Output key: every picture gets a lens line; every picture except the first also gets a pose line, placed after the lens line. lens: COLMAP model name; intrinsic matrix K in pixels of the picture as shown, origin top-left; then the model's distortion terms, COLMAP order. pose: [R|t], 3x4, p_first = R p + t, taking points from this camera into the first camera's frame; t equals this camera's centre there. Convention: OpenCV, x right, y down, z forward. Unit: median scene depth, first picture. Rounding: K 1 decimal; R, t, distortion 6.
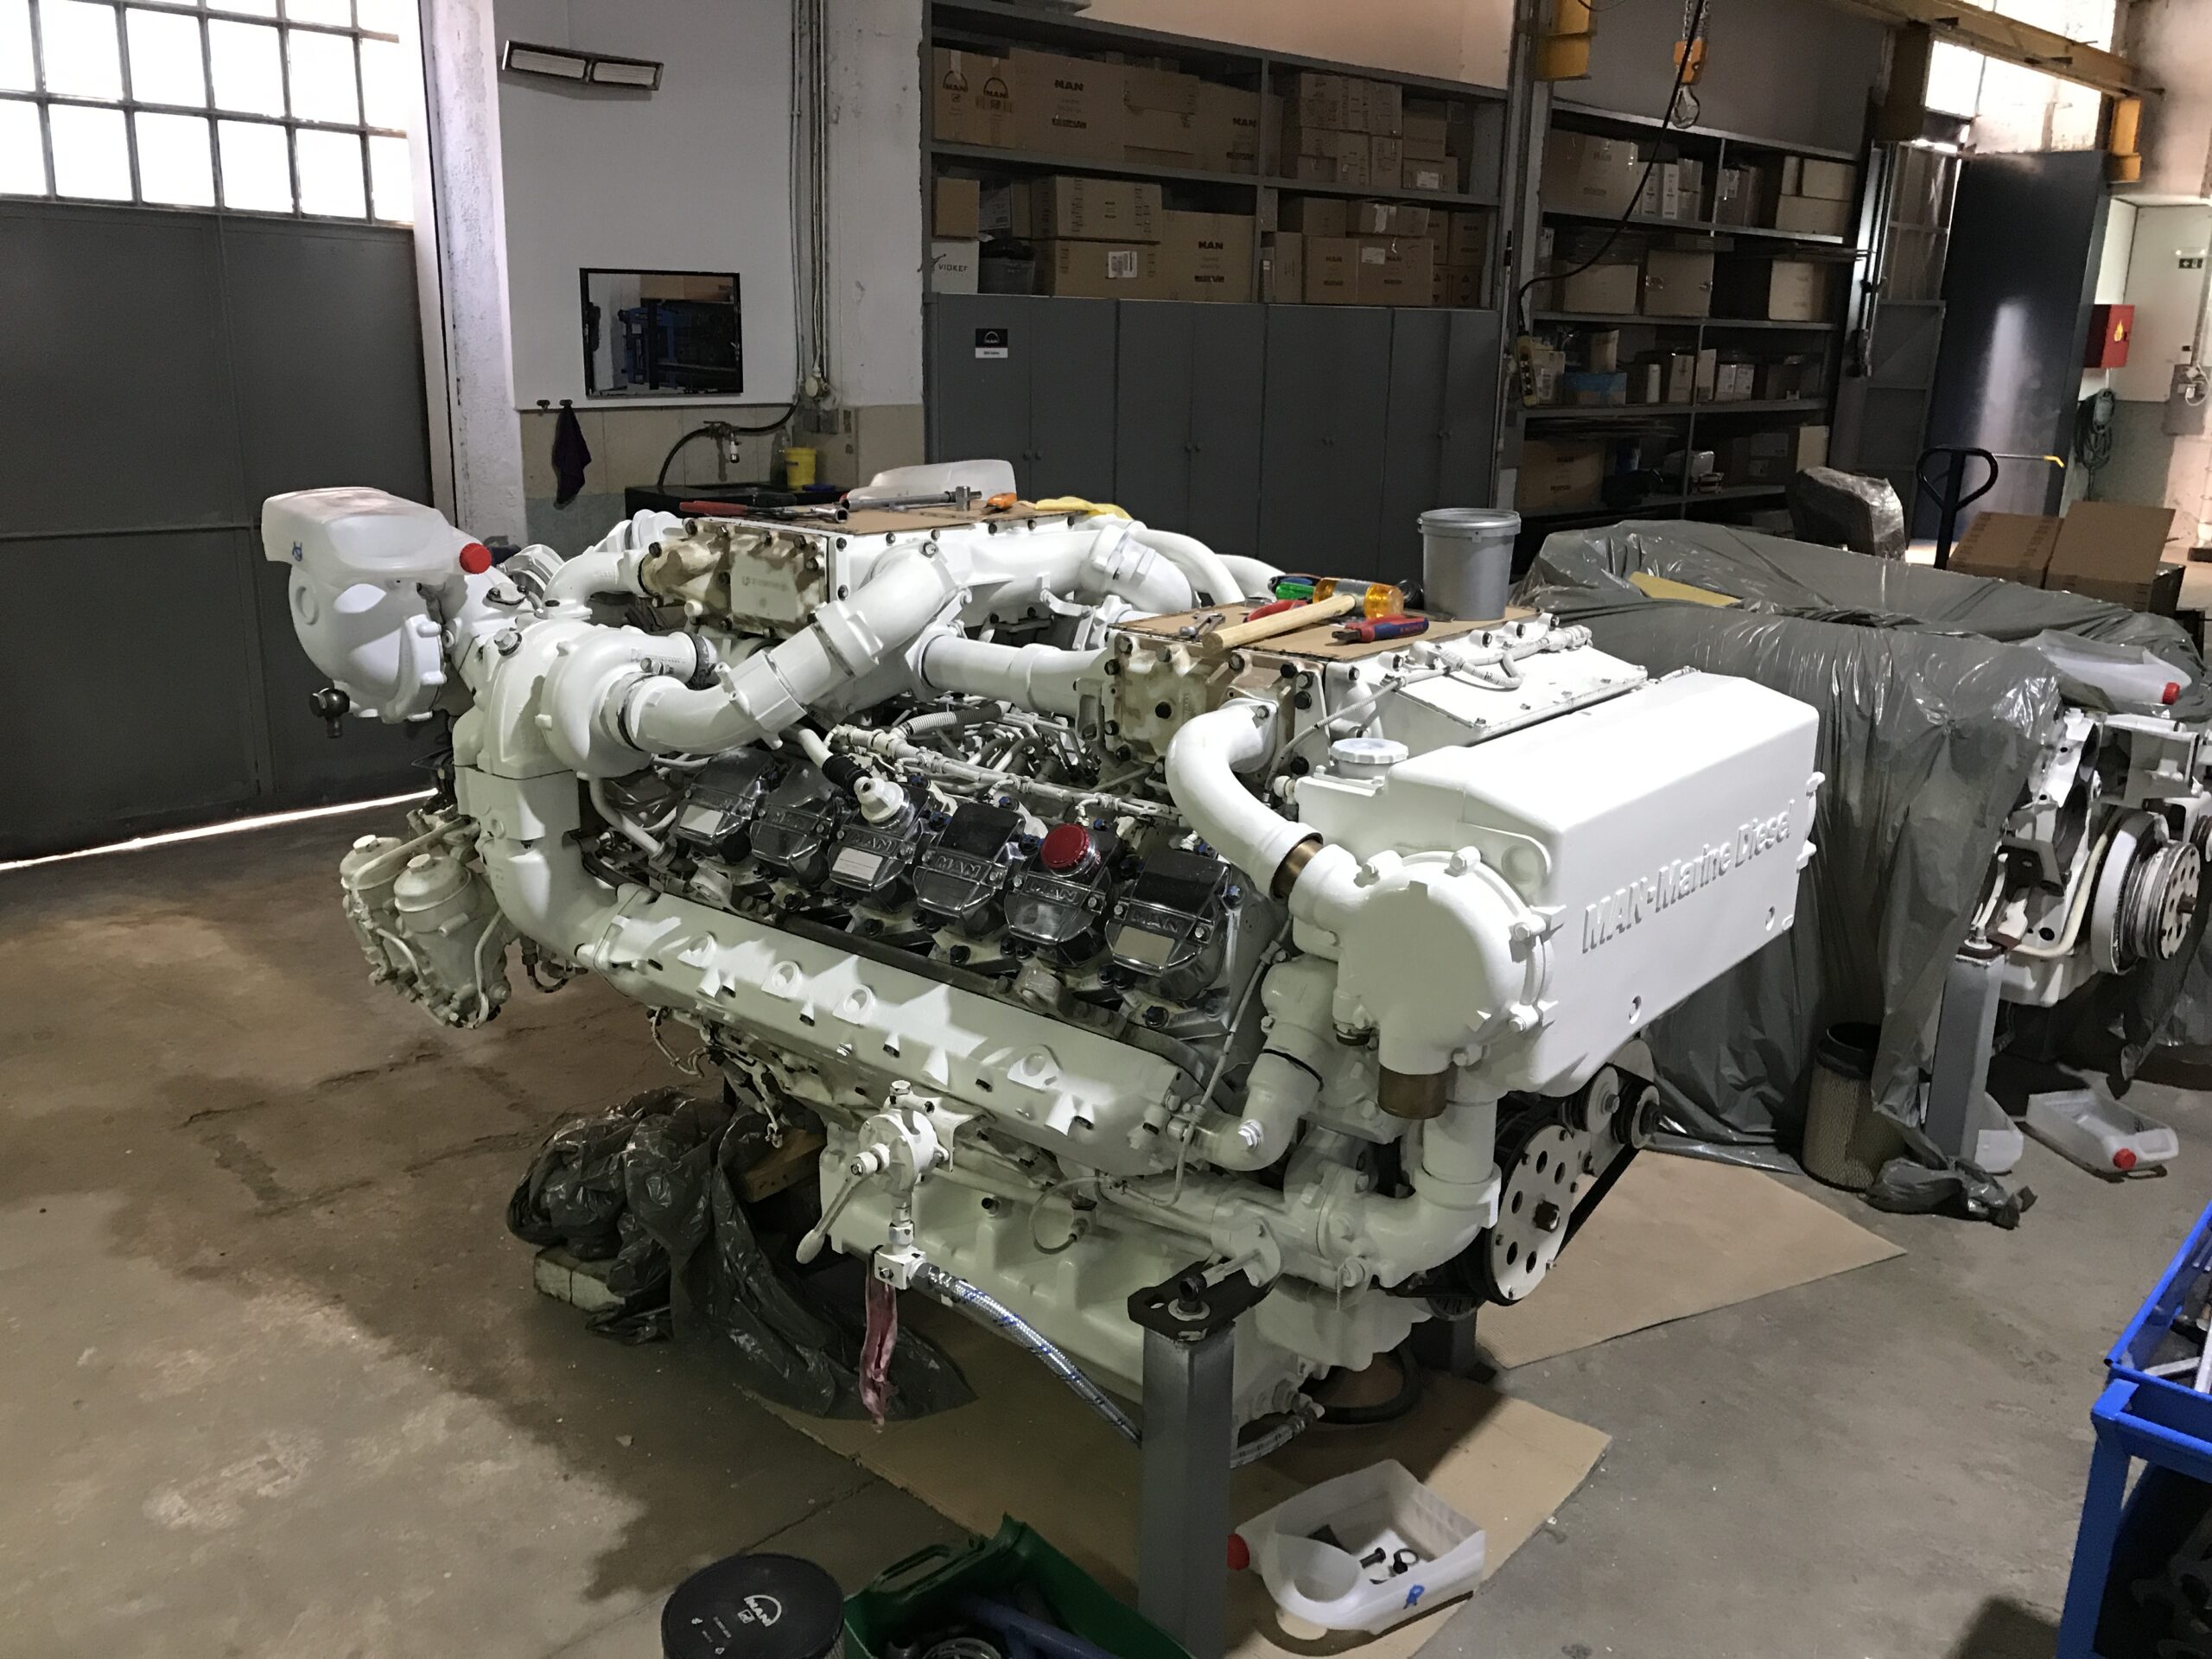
lens RADIAL K [[1821.6, 0, 1099.1], [0, 1821.6, 812.0], [0, 0, 1]] dist [0.010897, -0.009406]
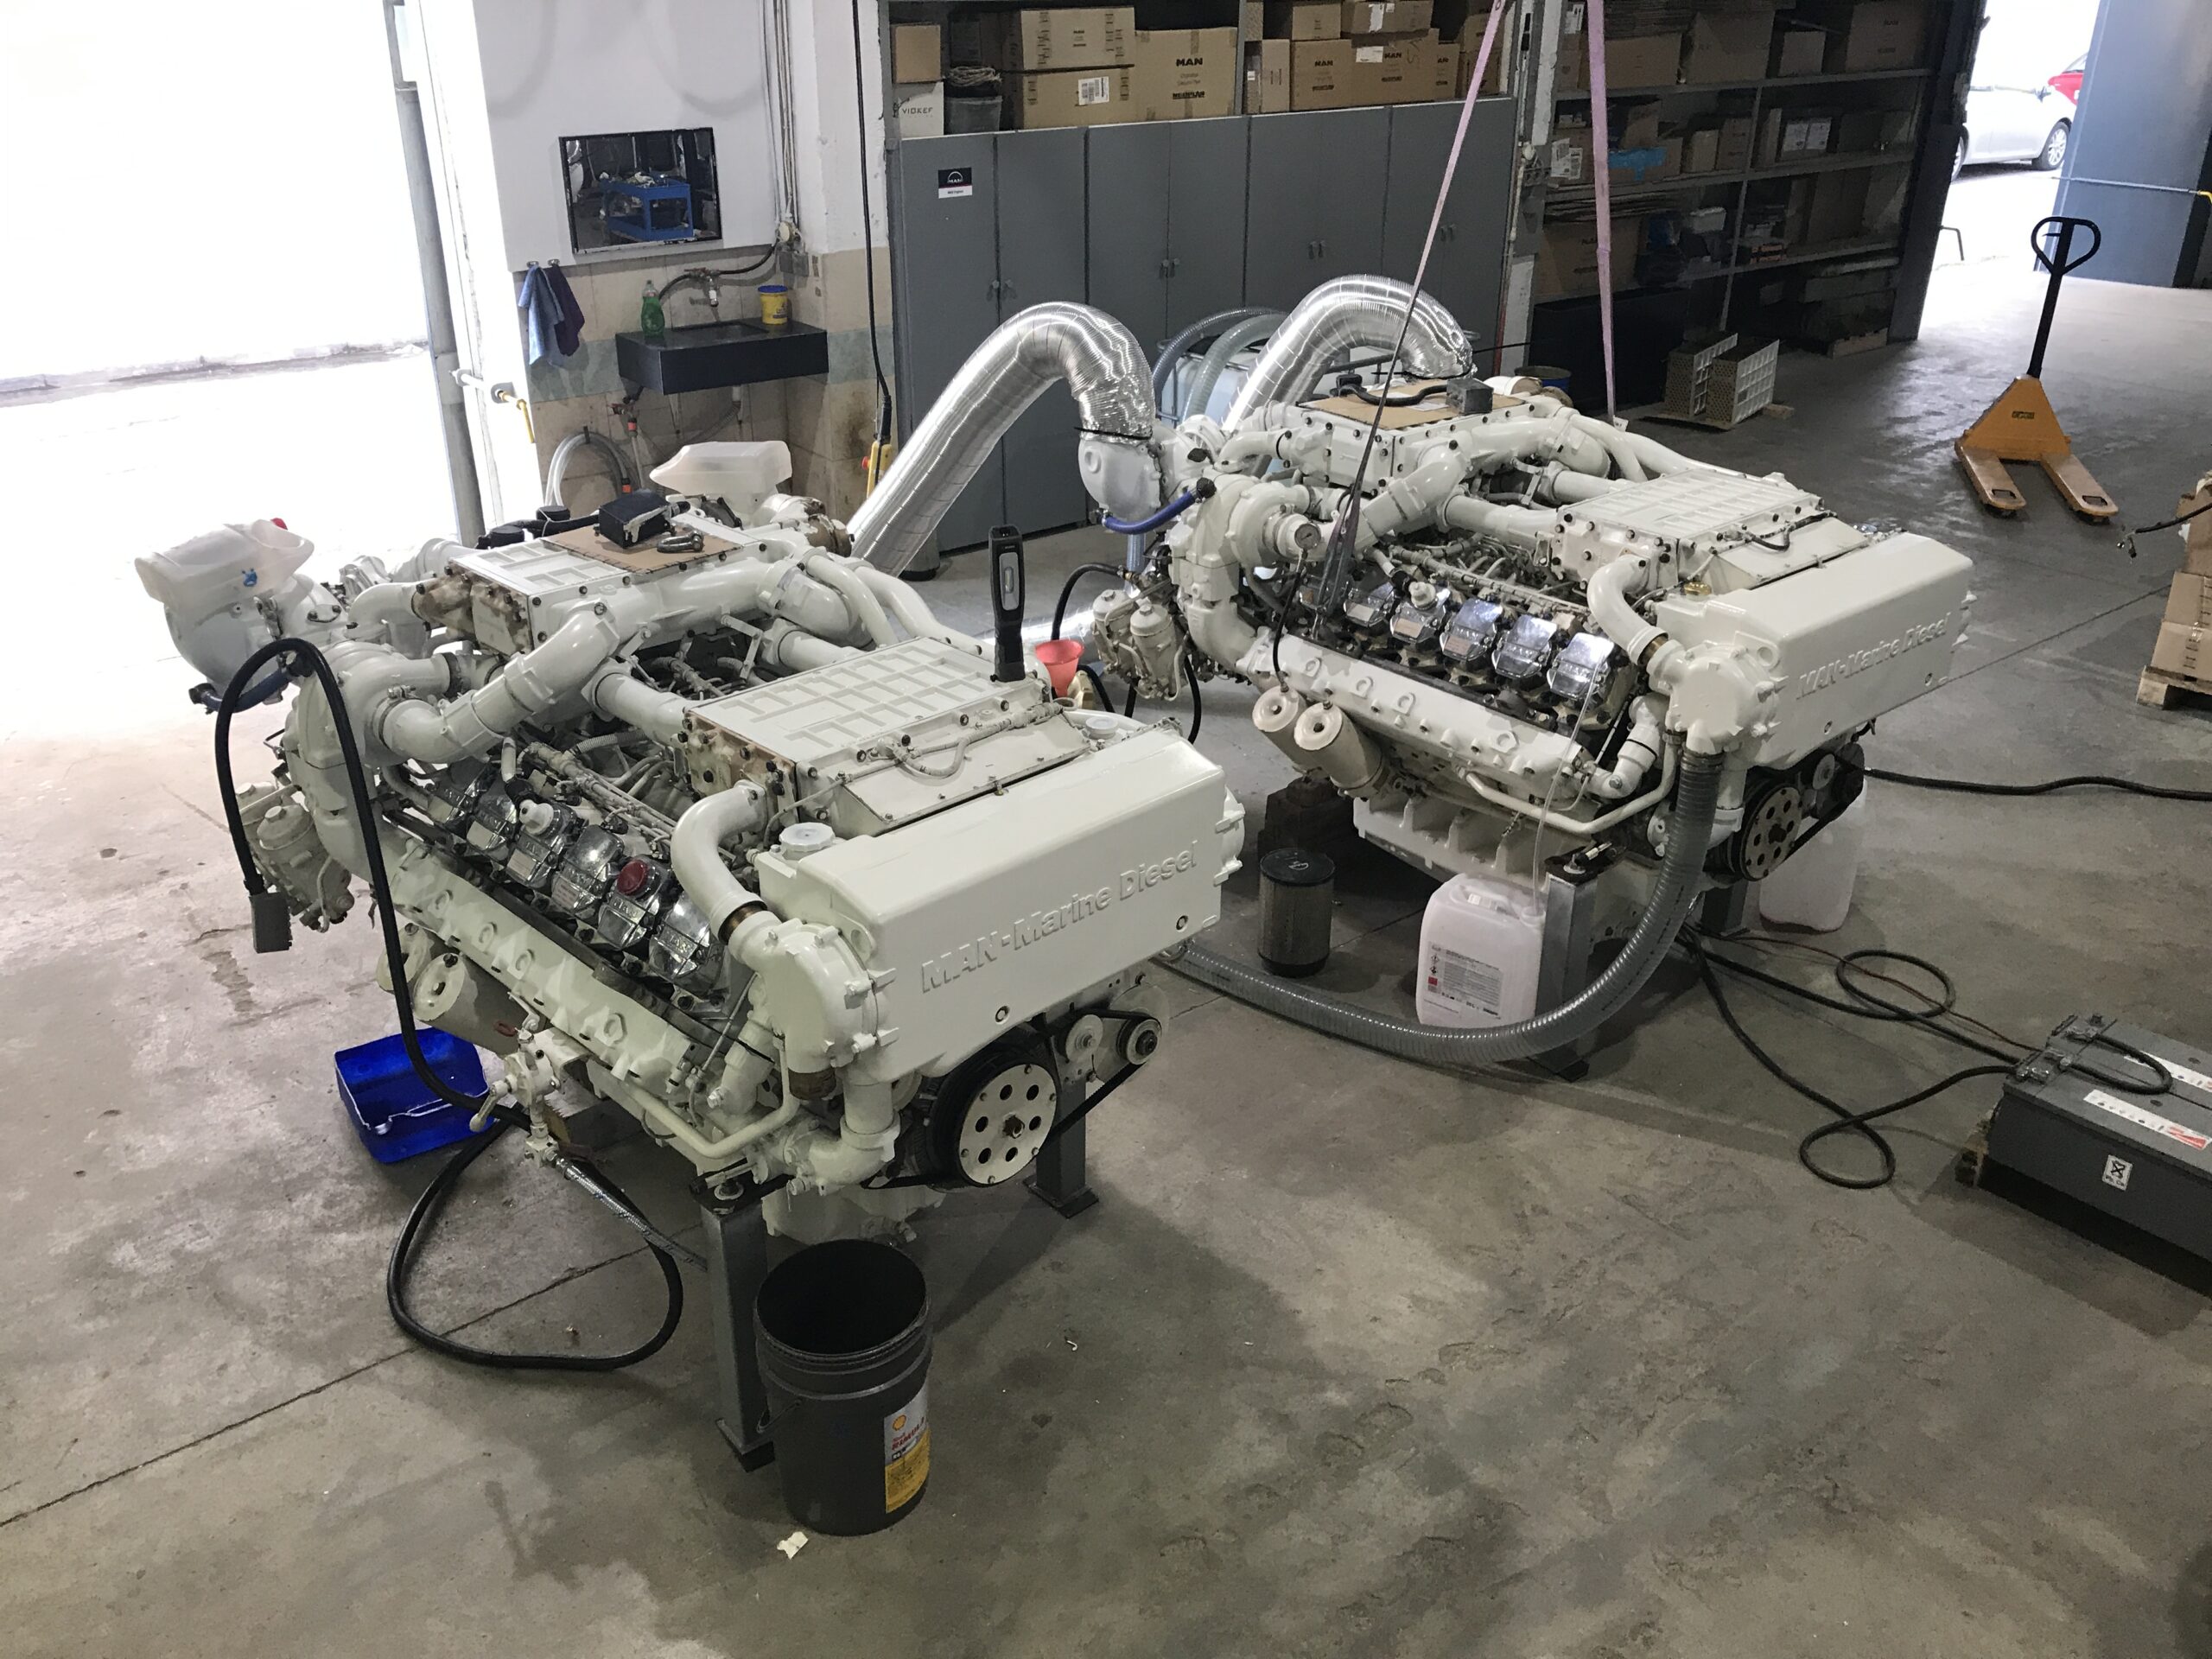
lens RADIAL K [[1825.3, 0, 1106.0], [0, 1825.3, 829.5], [0, 0, 1]] dist [-0.001616, -0.001949]
pose [[0.993762, 0.034800, -0.105949, 0.301756], [-0.013990, 0.981461, 0.191153, -0.178055], [0.110637, -0.188478, 0.975826, -0.199659]]
